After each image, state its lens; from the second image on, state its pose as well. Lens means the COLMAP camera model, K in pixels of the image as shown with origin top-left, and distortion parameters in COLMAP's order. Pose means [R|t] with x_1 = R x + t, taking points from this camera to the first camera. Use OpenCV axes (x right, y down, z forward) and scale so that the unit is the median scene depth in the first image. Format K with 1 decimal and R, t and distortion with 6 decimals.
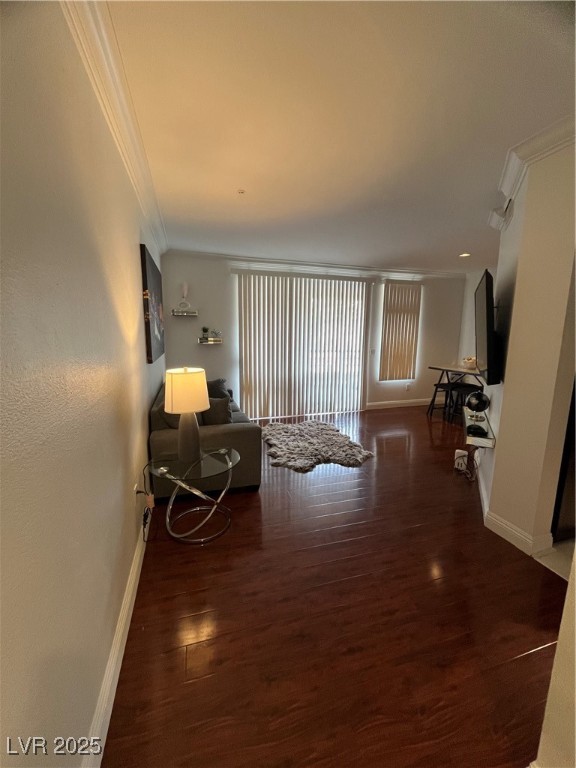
lens RADIAL K [[310.0, 0, 288.0], [0, 310.0, 384.0], [0, 0, 1]] dist [0.000032, 0.000046]
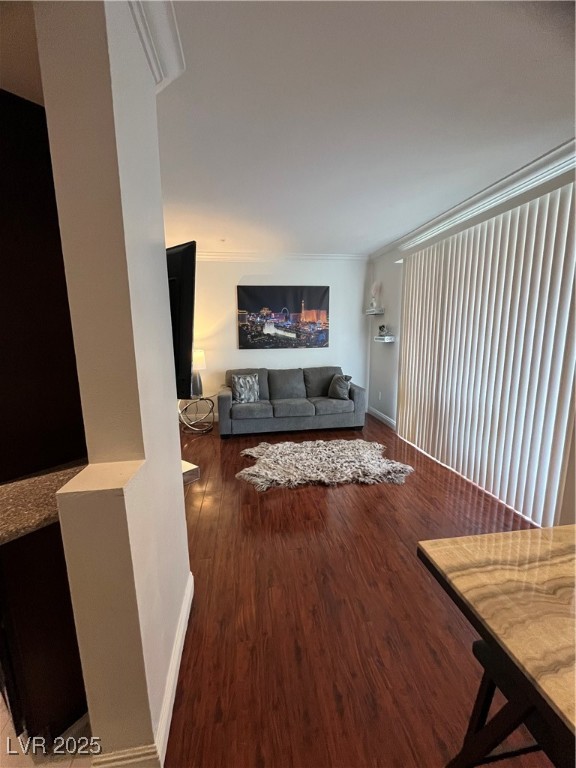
lens RADIAL K [[310.0, 0, 288.0], [0, 310.0, 384.0], [0, 0, 1]] dist [0.000032, 0.000046]
pose [[-0.142764, 0.154821, -0.977573, 0.809691], [-0.149737, 0.972943, 0.175955, -0.141106], [0.978365, 0.171498, -0.115718, 0.930673]]
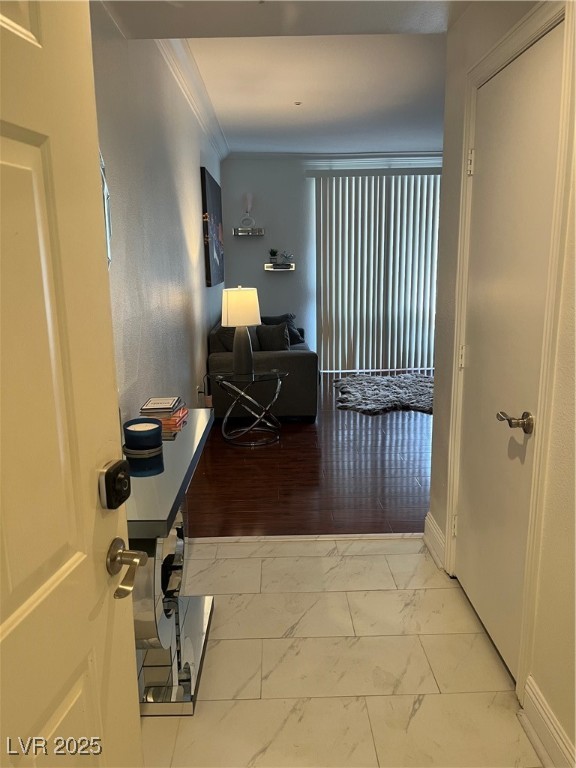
lens RADIAL K [[576.3, 0, 288.0], [0, 576.3, 384.0], [0, 0, 1]] dist [0.004501, 0.000321]
pose [[0.962598, 0.028872, -0.269390, 0.187043], [-0.015440, 0.998536, 0.051848, 0.087556], [0.270492, -0.045750, 0.961635, -0.442666]]
